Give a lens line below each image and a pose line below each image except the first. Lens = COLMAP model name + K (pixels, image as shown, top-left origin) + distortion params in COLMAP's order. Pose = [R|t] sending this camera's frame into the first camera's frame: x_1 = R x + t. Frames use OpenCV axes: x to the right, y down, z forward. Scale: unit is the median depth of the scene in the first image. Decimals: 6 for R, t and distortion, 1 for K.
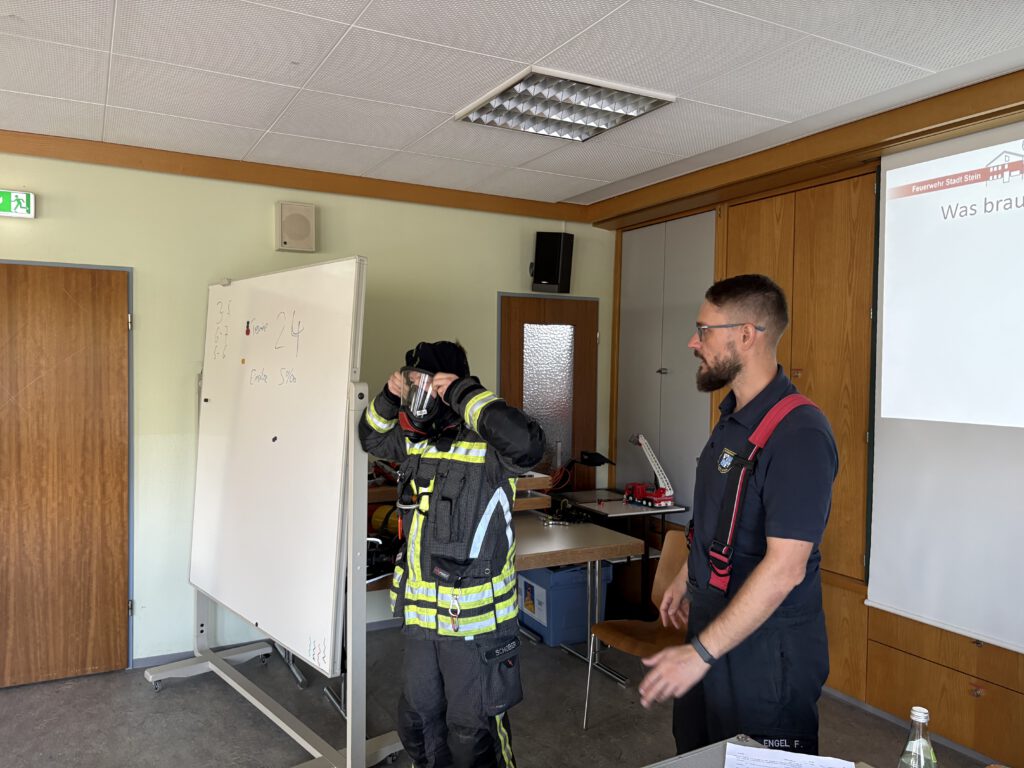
lens RADIAL K [[781.4, 0, 512.0], [0, 781.4, 384.0], [0, 0, 1]] dist [0.001889, 0.000350]
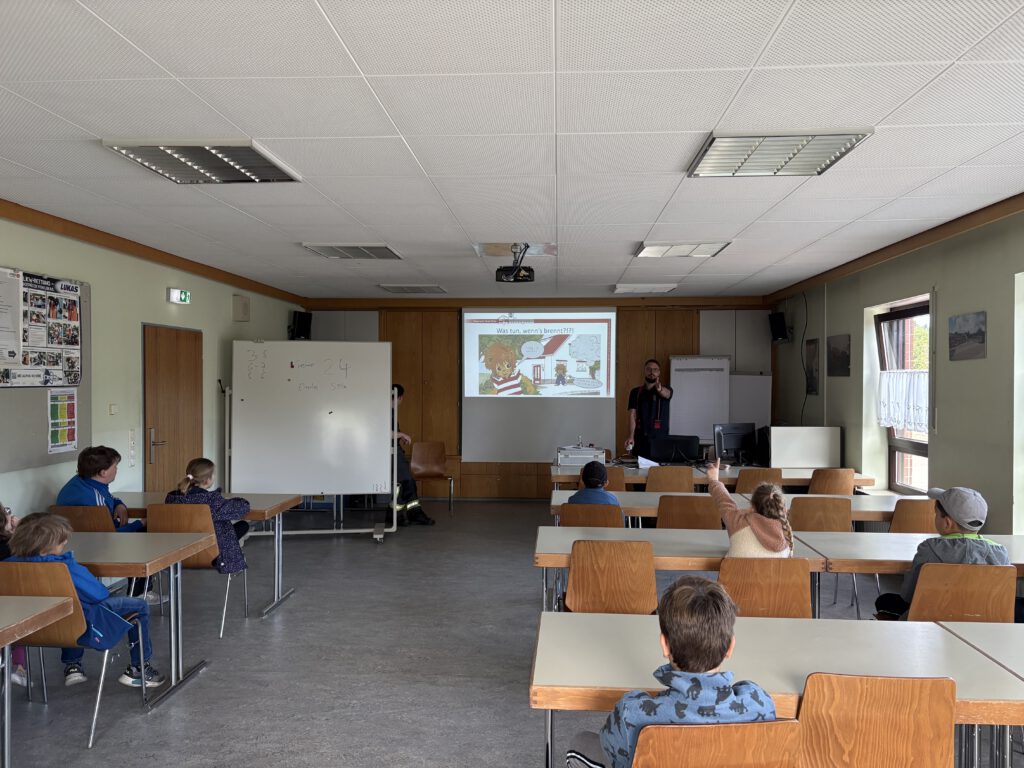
lens RADIAL K [[781.4, 0, 512.0], [0, 781.4, 384.0], [0, 0, 1]] dist [0.001889, 0.000350]
pose [[0.528461, -0.012644, 0.848864, -1.926872], [0.021461, 0.999769, 0.001531, -0.008391], [-0.848686, 0.017409, 0.528610, -0.695307]]
